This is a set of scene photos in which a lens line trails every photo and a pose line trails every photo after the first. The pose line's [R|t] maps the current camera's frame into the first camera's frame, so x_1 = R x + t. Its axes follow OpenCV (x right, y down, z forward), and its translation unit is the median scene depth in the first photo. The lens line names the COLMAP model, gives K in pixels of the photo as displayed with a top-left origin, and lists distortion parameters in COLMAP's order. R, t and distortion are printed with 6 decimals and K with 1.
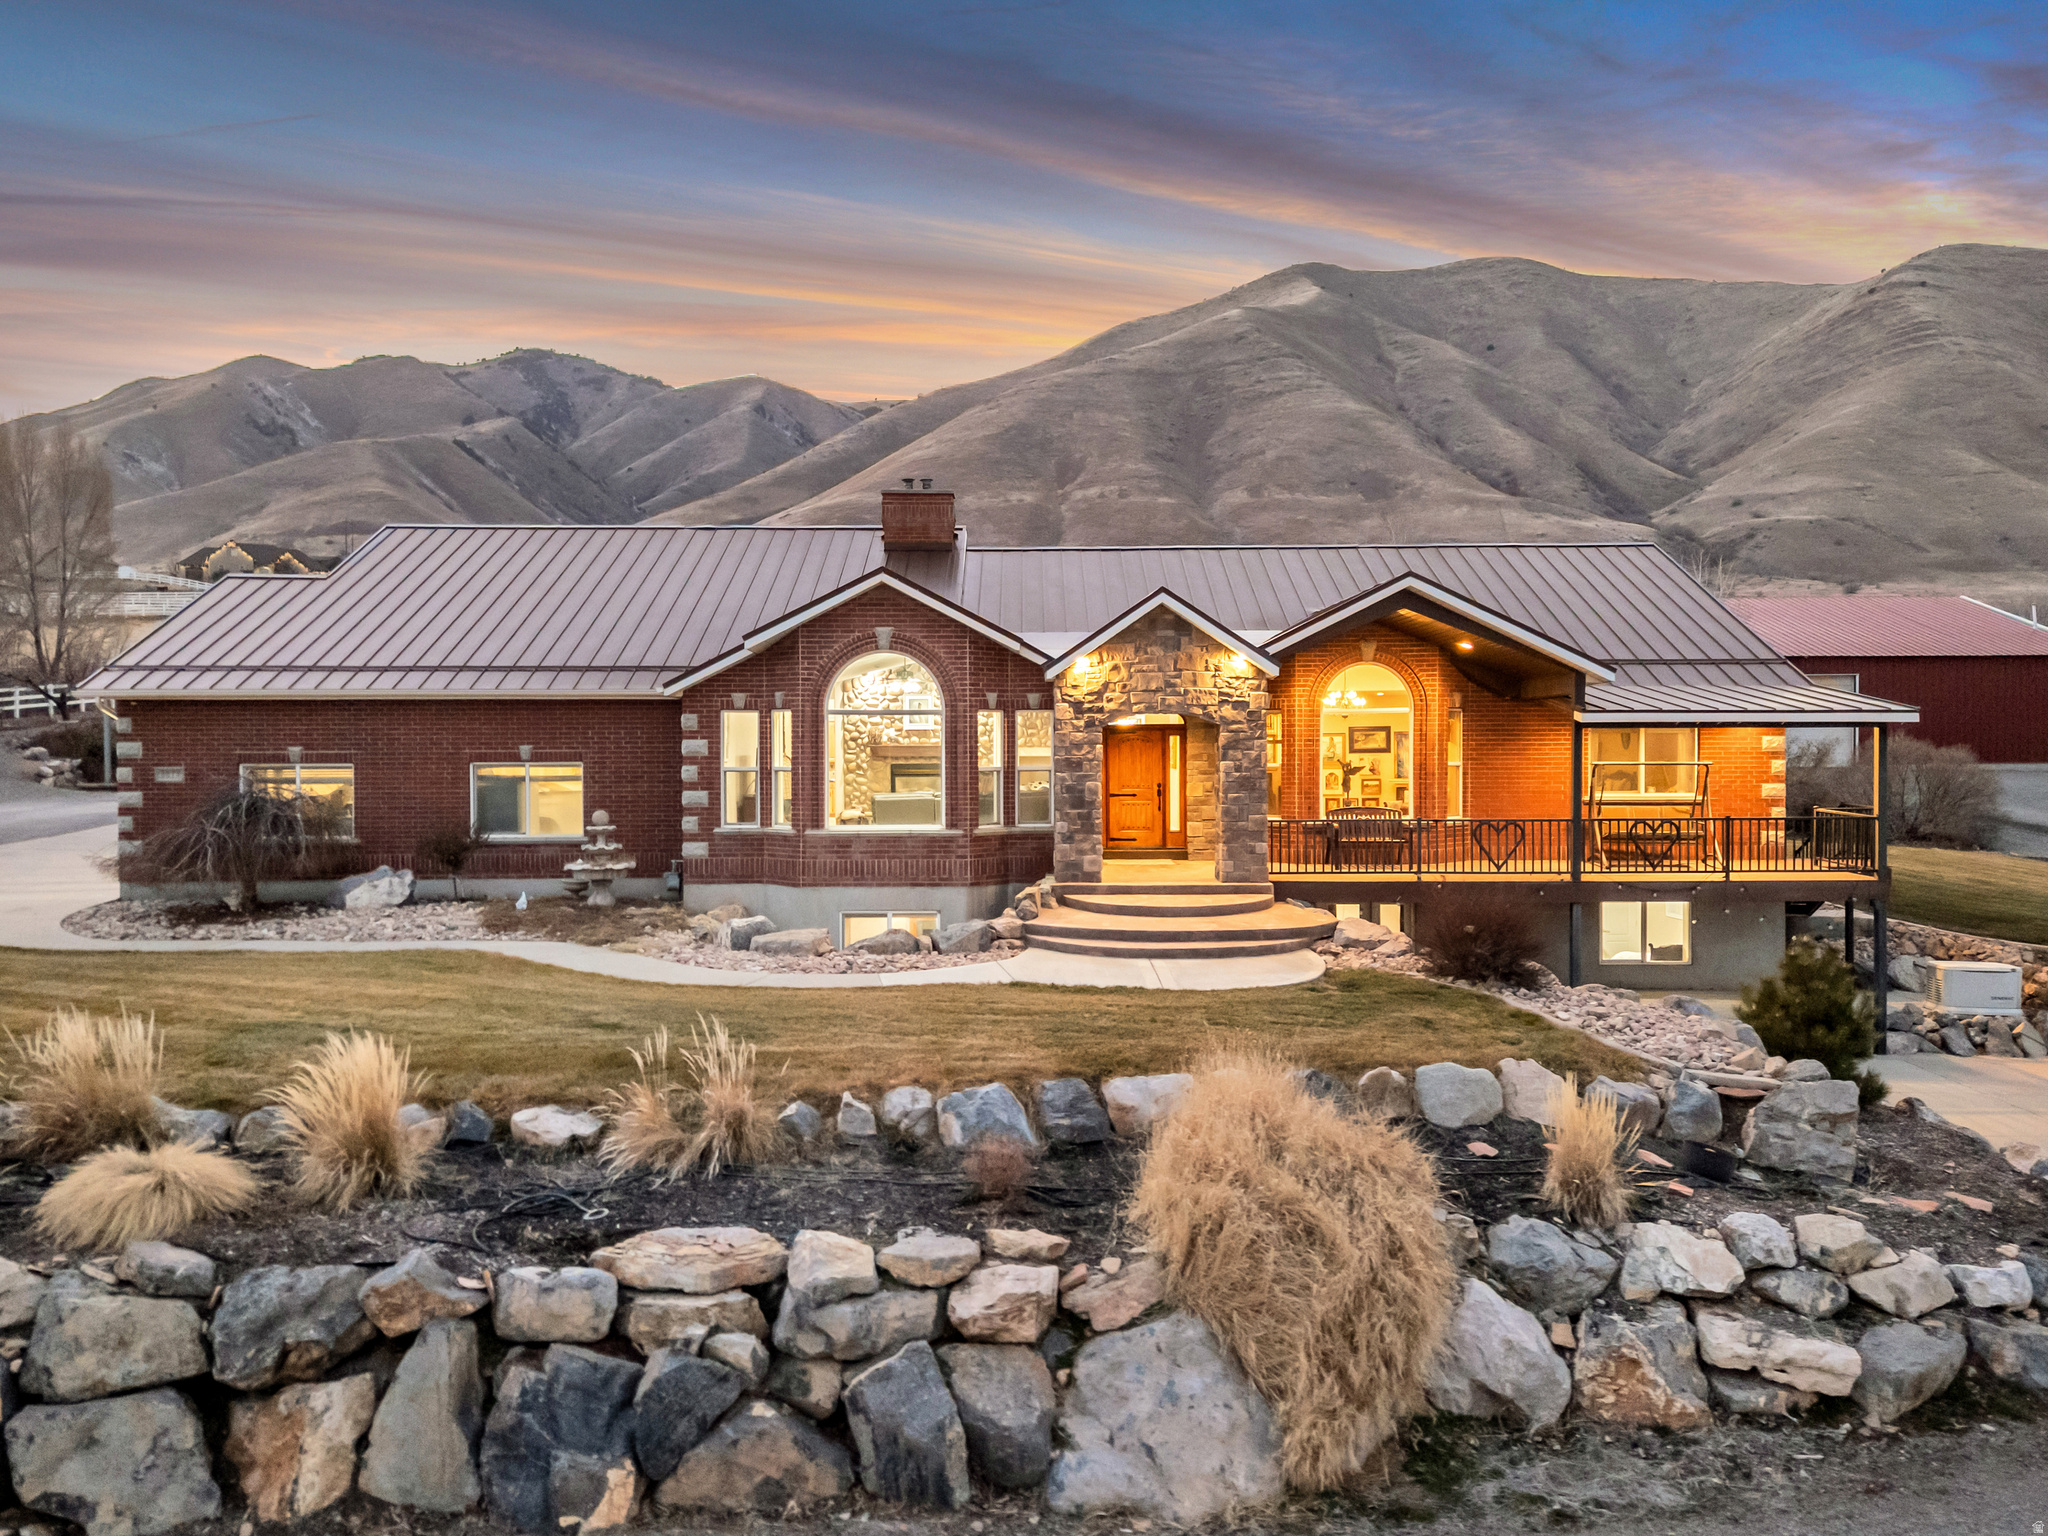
lens RADIAL K [[1518.9, 0, 1024.0], [0, 1518.9, 768.0], [0, 0, 1]] dist [0.080648, -0.070656]
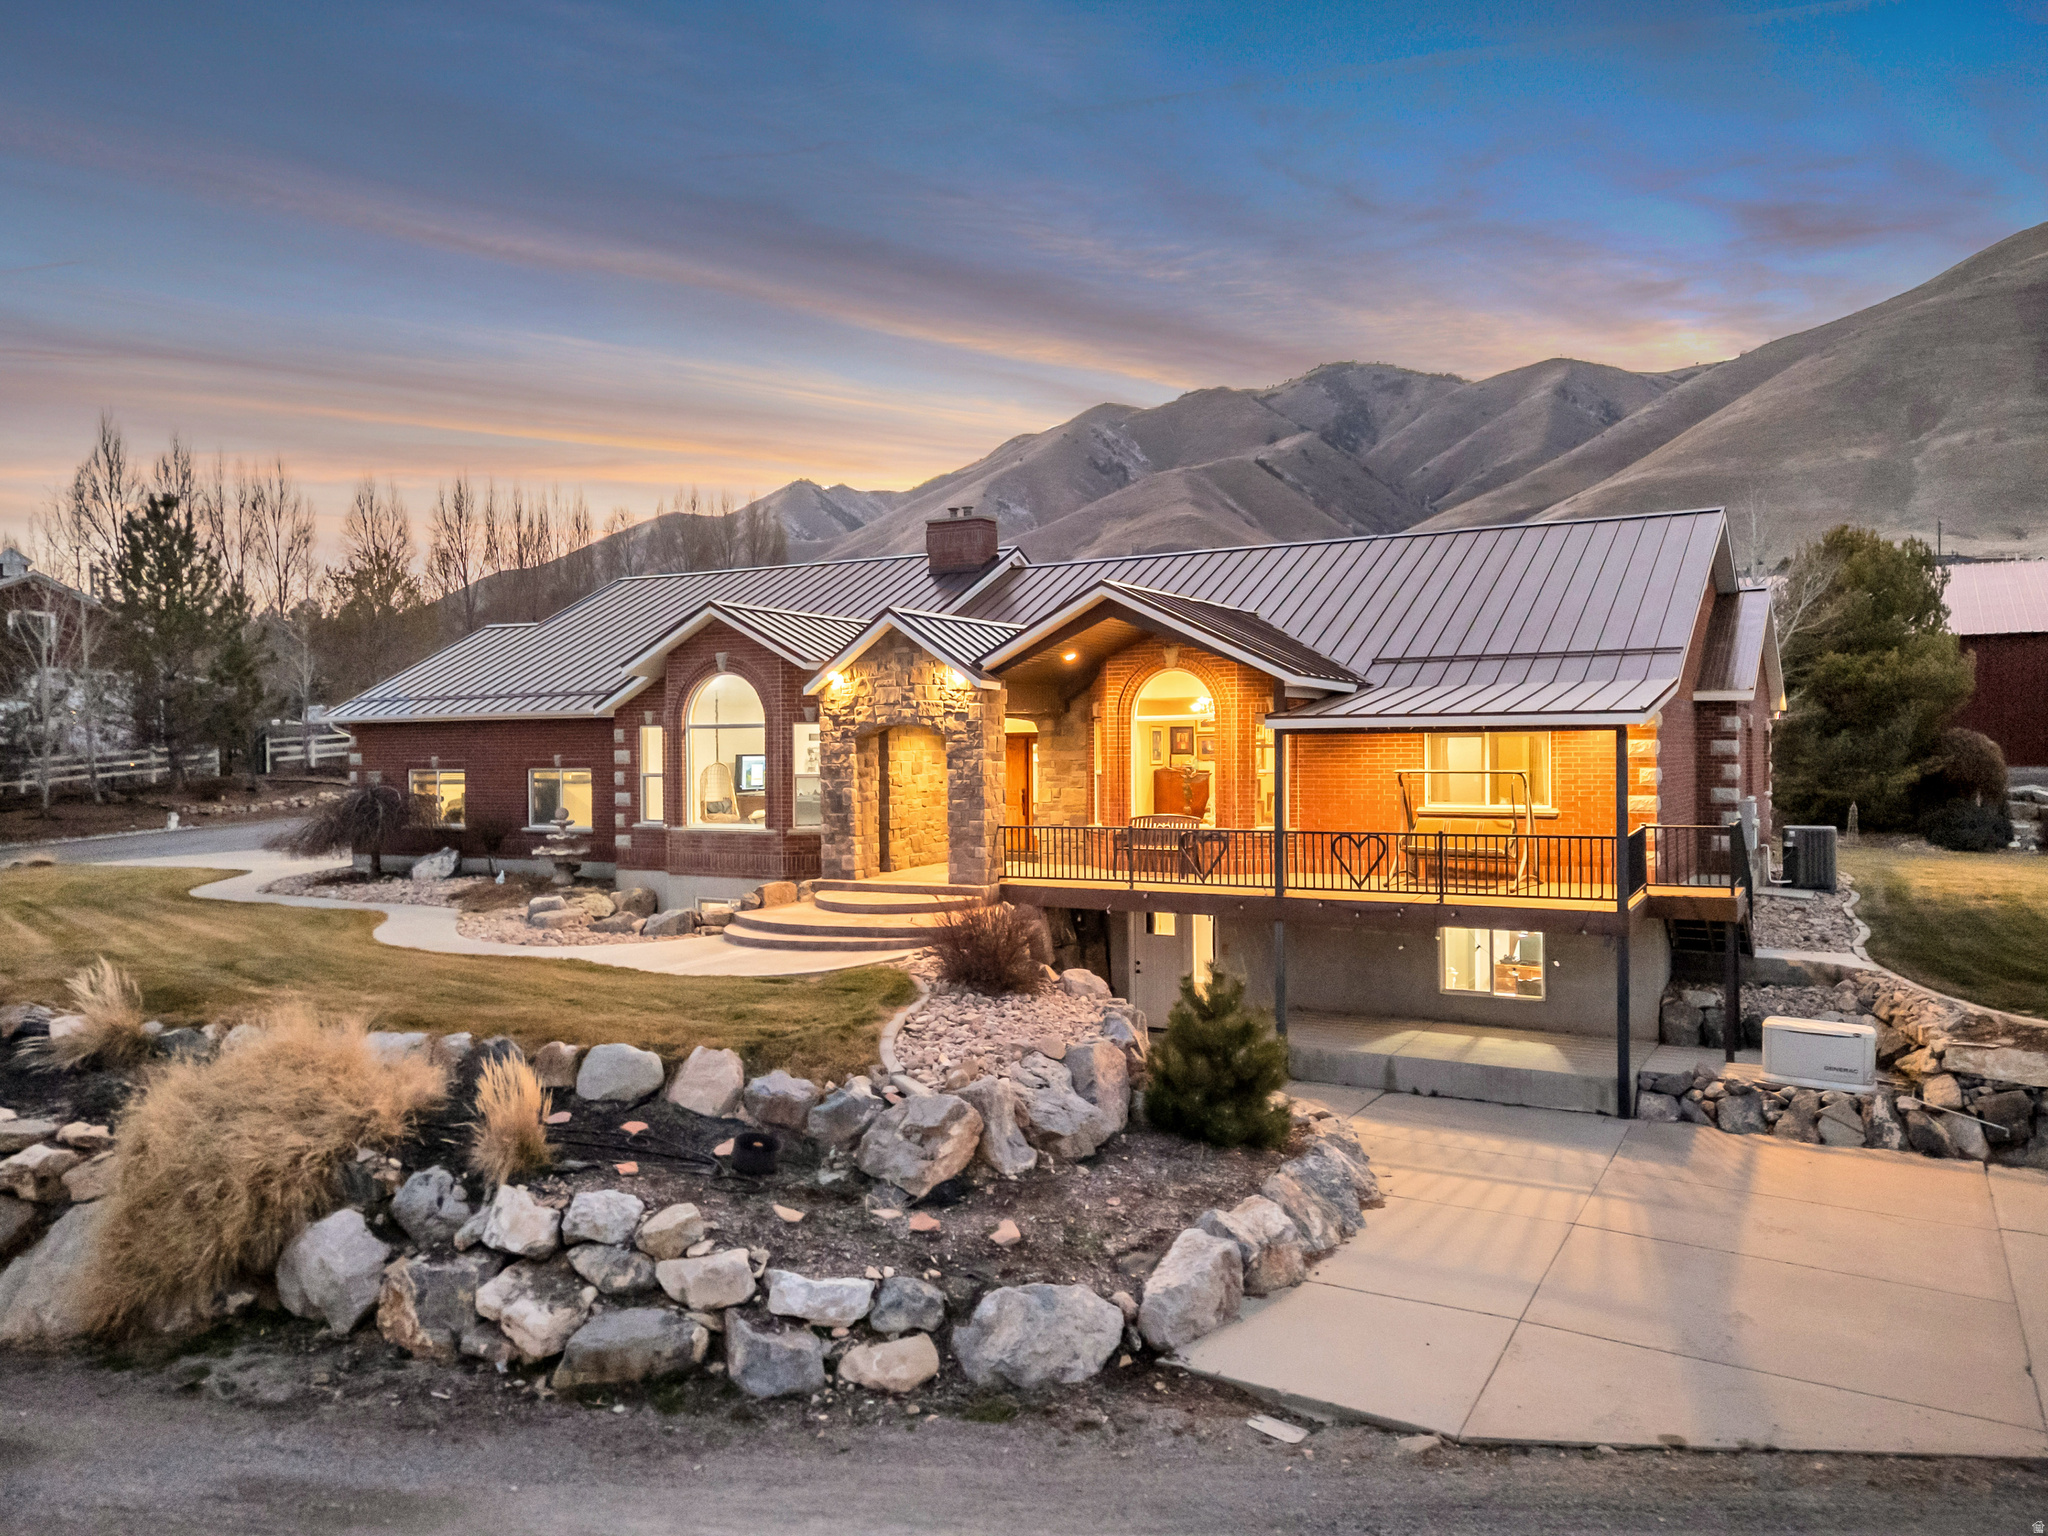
lens RADIAL K [[1510.6, 0, 1024.0], [0, 1510.6, 768.0], [0, 0, 1]] dist [0.084096, -0.076327]
pose [[0.868992, 0.001360, -0.494824, 0.677524], [-0.000855, 0.999999, 0.001247, -0.006538], [0.494825, -0.000661, 0.868992, 0.112593]]
